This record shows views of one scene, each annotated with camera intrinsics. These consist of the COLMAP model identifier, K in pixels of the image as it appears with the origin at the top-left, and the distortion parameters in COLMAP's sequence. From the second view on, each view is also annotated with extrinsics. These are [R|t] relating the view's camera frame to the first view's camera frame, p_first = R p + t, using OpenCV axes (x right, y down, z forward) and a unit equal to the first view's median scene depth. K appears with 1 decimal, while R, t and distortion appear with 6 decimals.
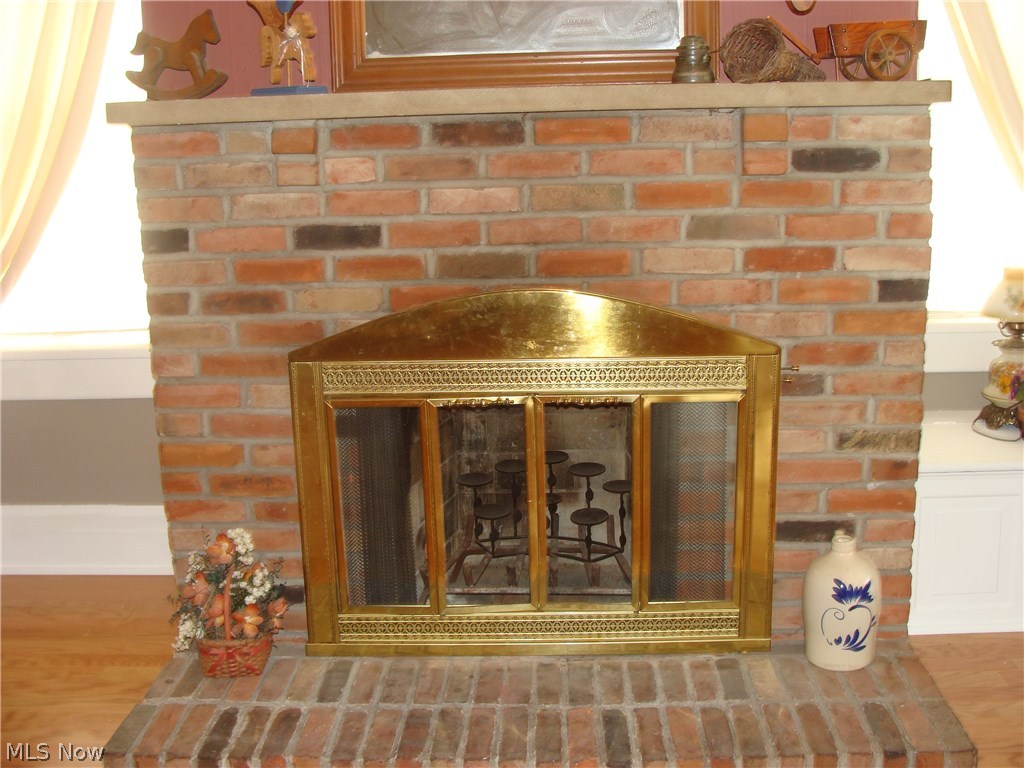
lens RADIAL K [[1126.4, 0, 512.0], [0, 1126.4, 384.0], [0, 0, 1]] dist [-0.219168, 0.459683]
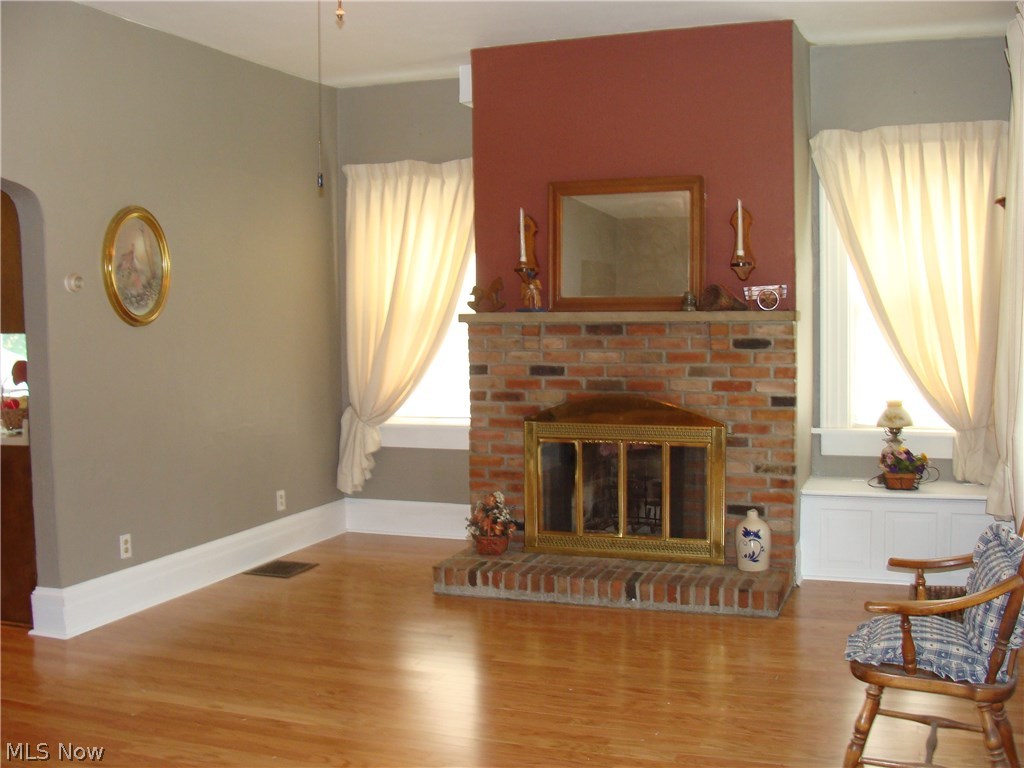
lens RADIAL K [[1126.4, 0, 512.0], [0, 1126.4, 384.0], [0, 0, 1]] dist [-0.219168, 0.459683]
pose [[0.945973, 0.036929, -0.322136, 0.559601], [-0.082336, 0.988287, -0.128489, 0.216018], [0.313618, 0.148071, 0.937933, -1.303918]]
